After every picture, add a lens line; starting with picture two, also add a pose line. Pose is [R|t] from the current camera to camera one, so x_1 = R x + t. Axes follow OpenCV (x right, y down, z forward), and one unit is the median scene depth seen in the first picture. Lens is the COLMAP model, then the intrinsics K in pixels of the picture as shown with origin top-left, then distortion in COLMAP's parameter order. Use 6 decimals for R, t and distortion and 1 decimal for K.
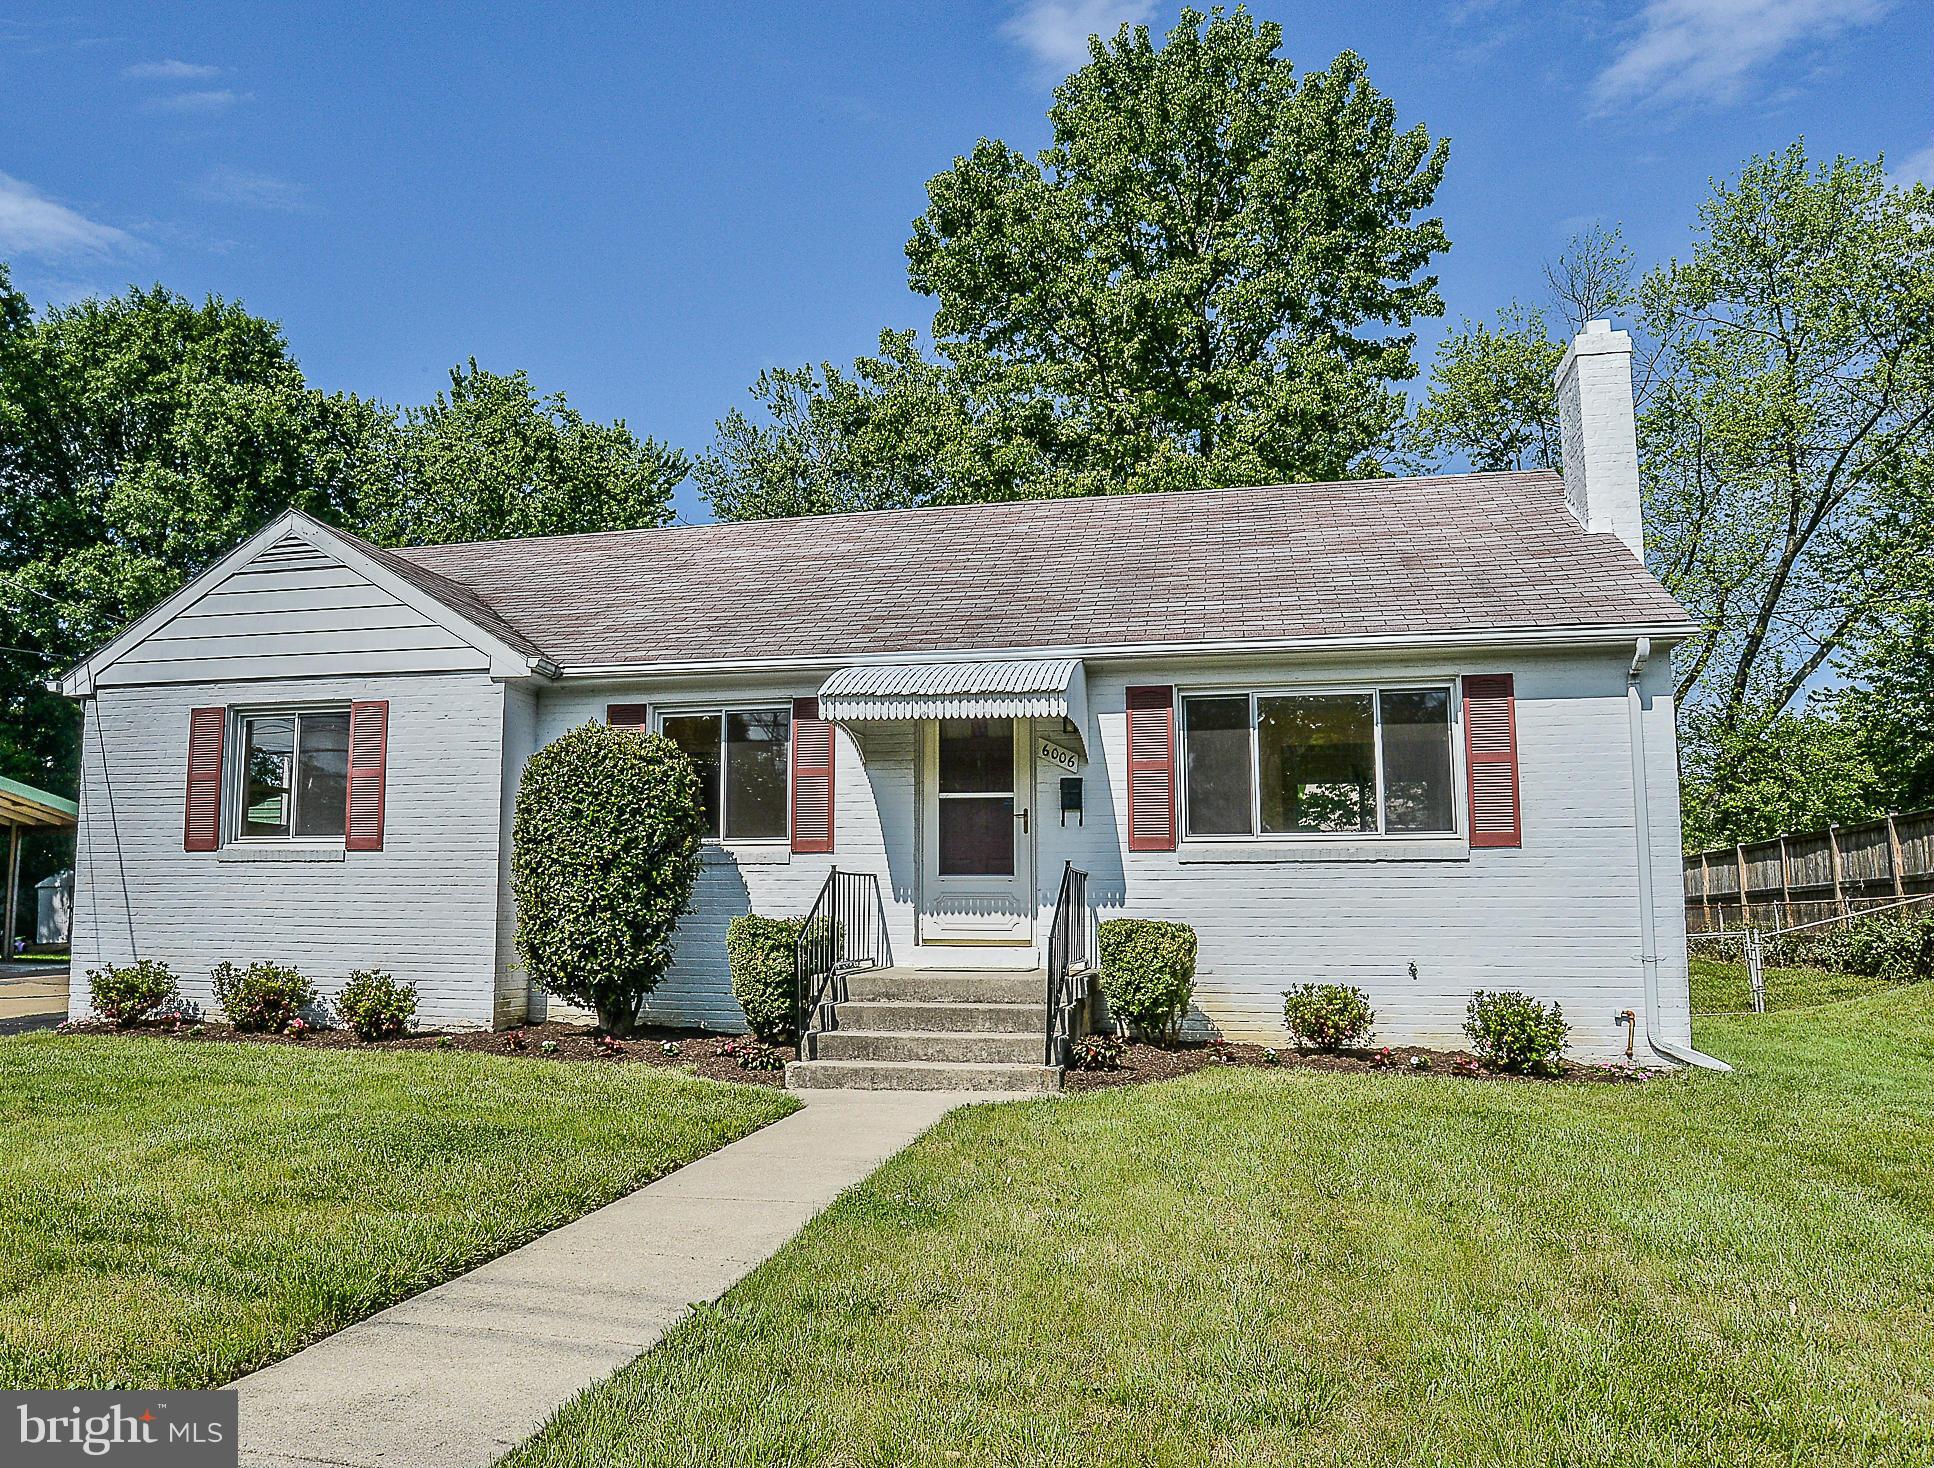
lens RADIAL K [[1467.5, 0, 913.5], [0, 1467.5, 738.5], [0, 0, 1]] dist [-0.098429, 0.083889]
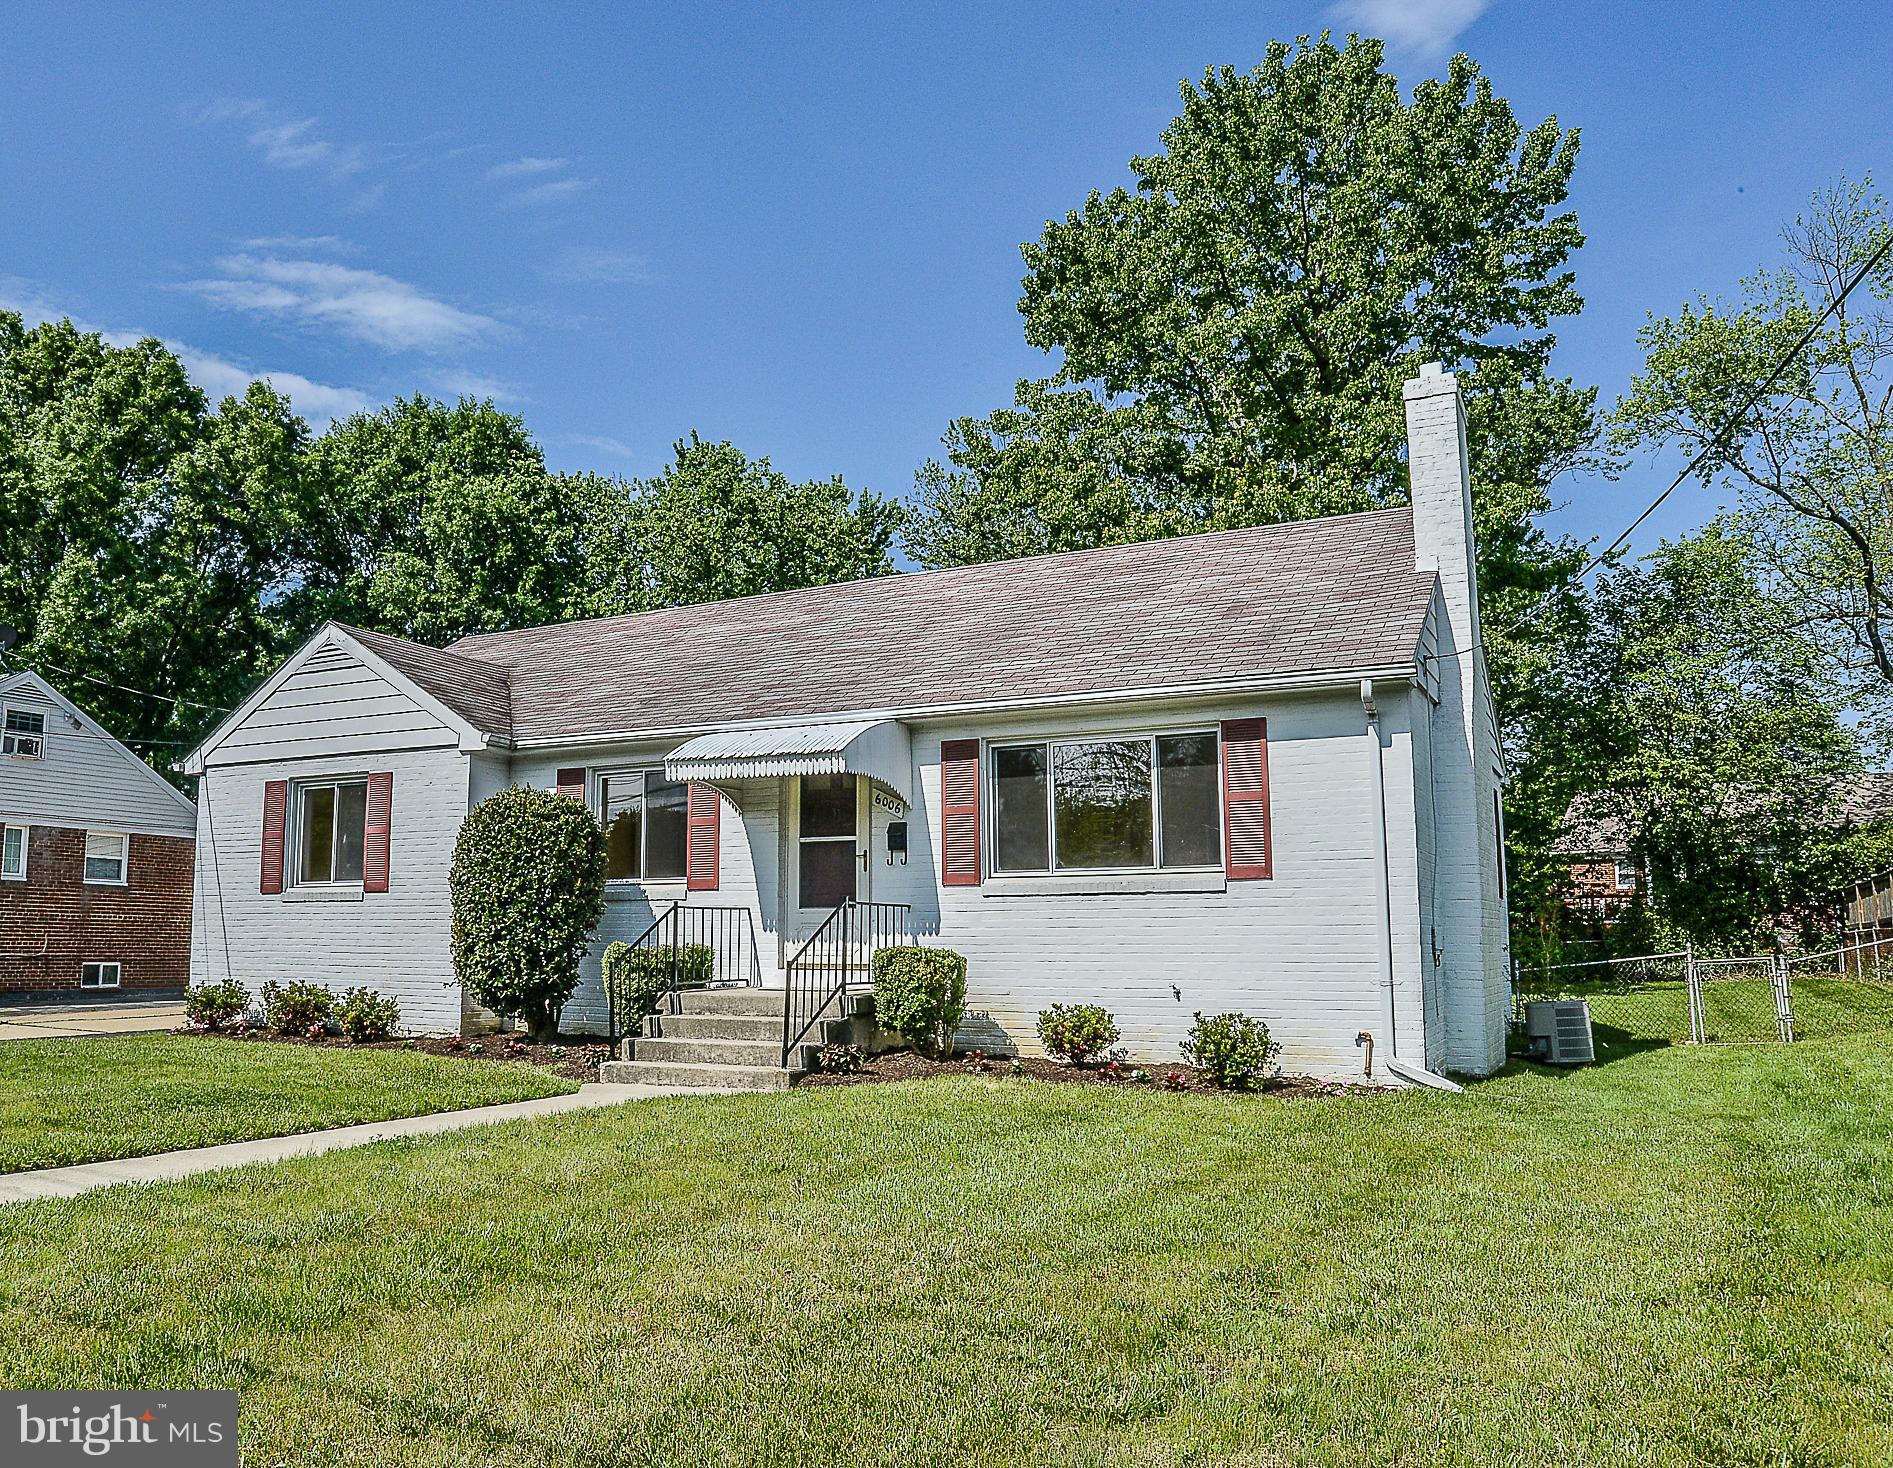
lens RADIAL K [[1484.1, 0, 886.6], [0, 1484.1, 741.1], [0, 0, 1]] dist [-0.086679, 0.055541]
pose [[0.966805, -0.037486, -0.252750, 0.377691], [0.033788, 0.999249, -0.018955, -0.014353], [0.253271, 0.009786, 0.967346, -0.119698]]
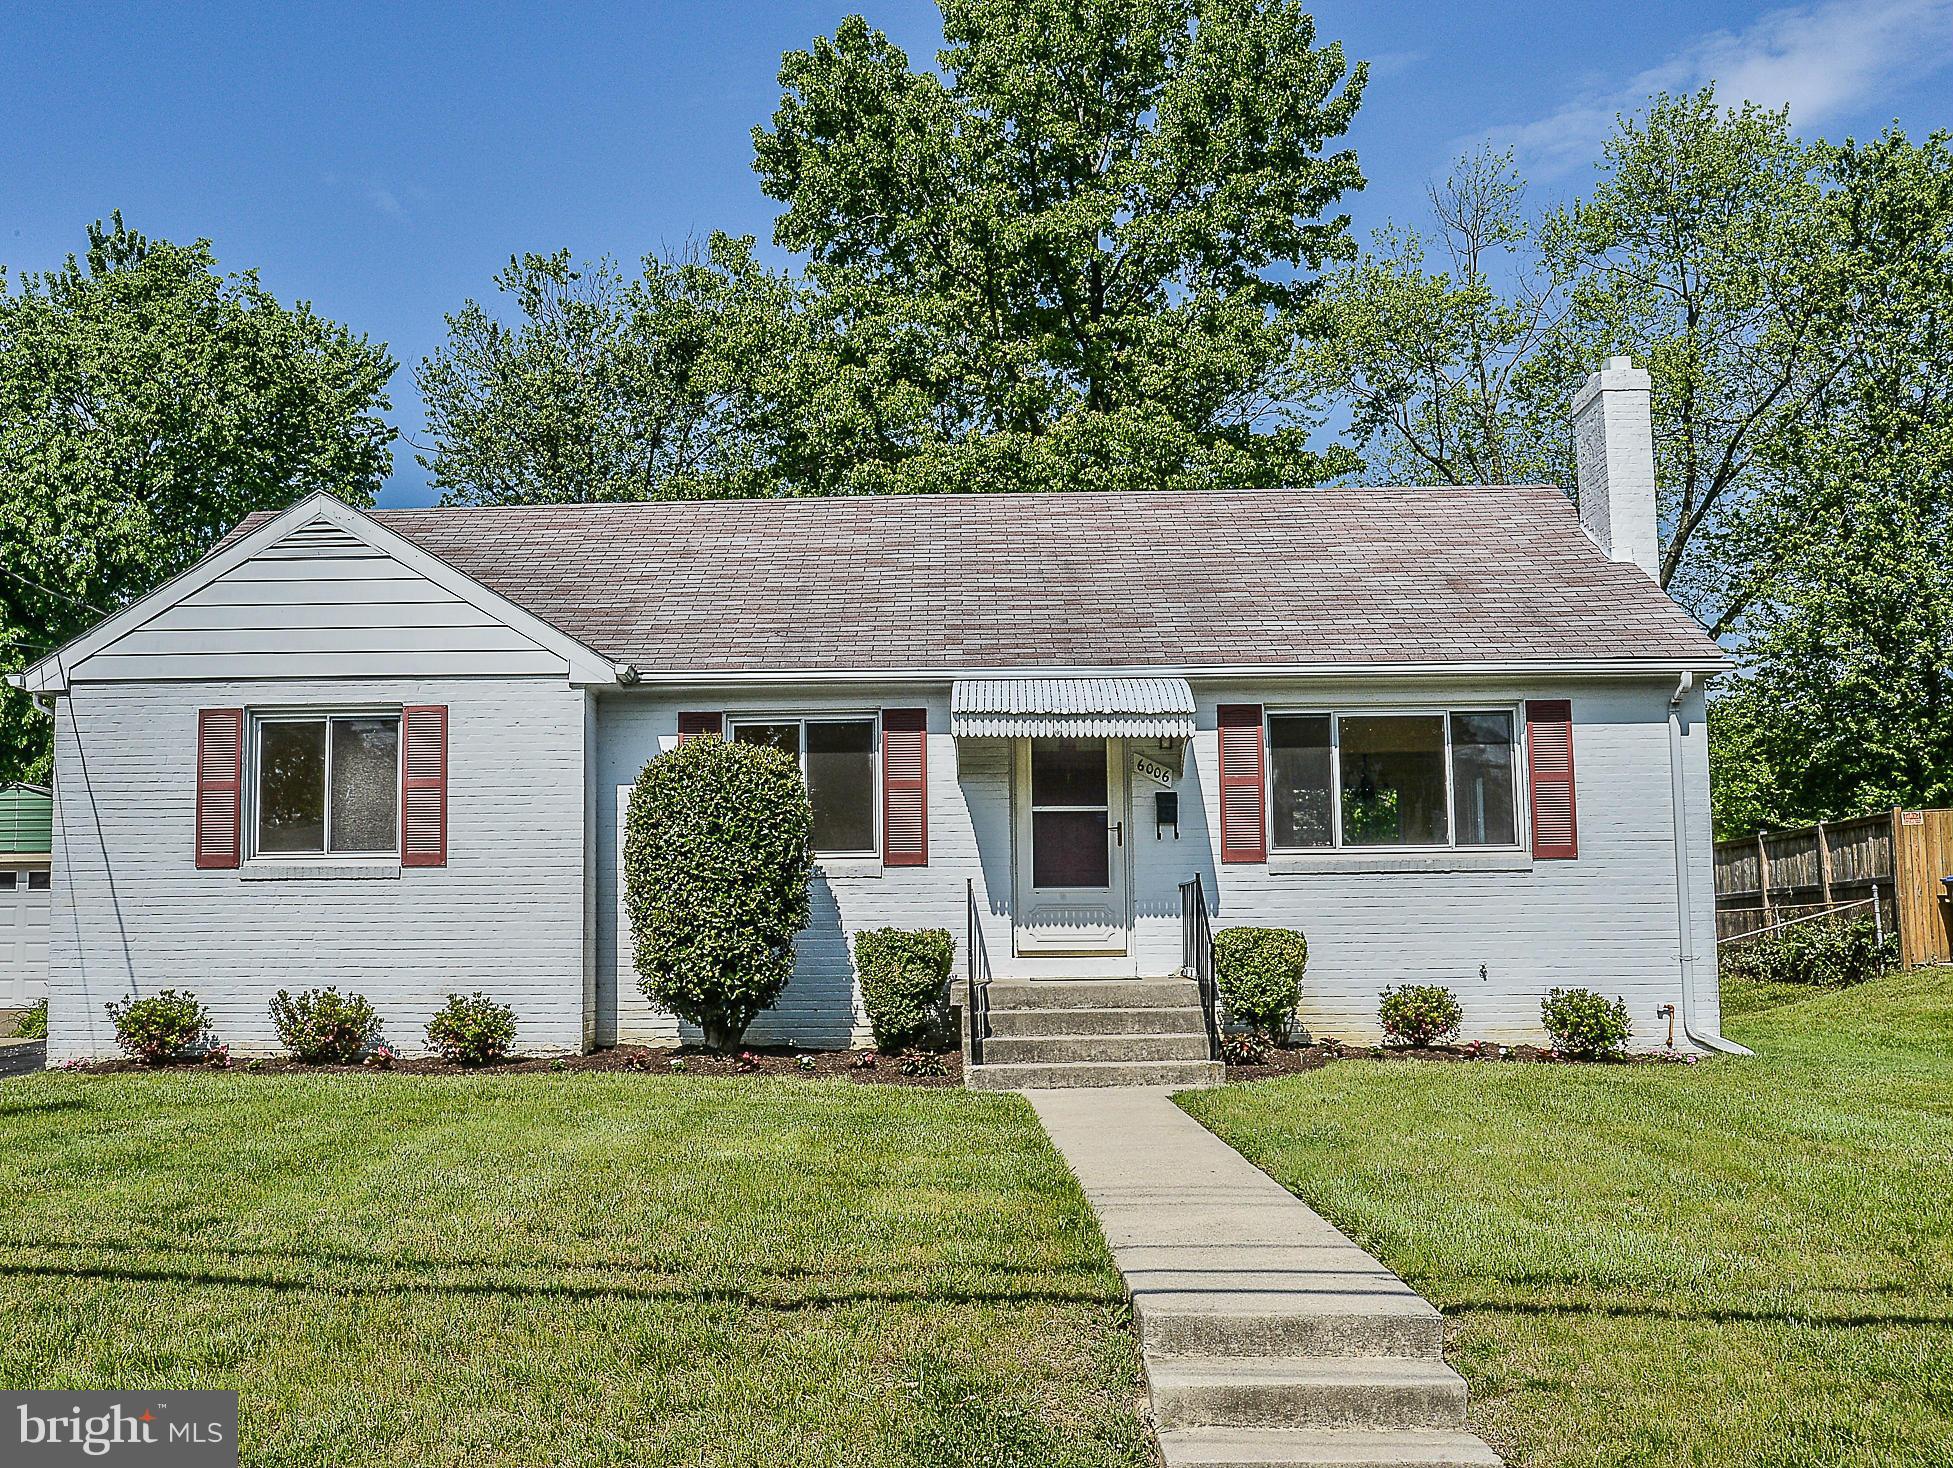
lens RADIAL K [[1940.5, 0, 976.5], [0, 1940.5, 734.0], [0, 0, 1]] dist [-0.062090, 0.014693]
pose [[0.974006, 0.010195, 0.226292, -0.317564], [-0.013403, 0.999830, 0.012642, -0.028403], [-0.226124, -0.015346, 0.973978, -0.286814]]
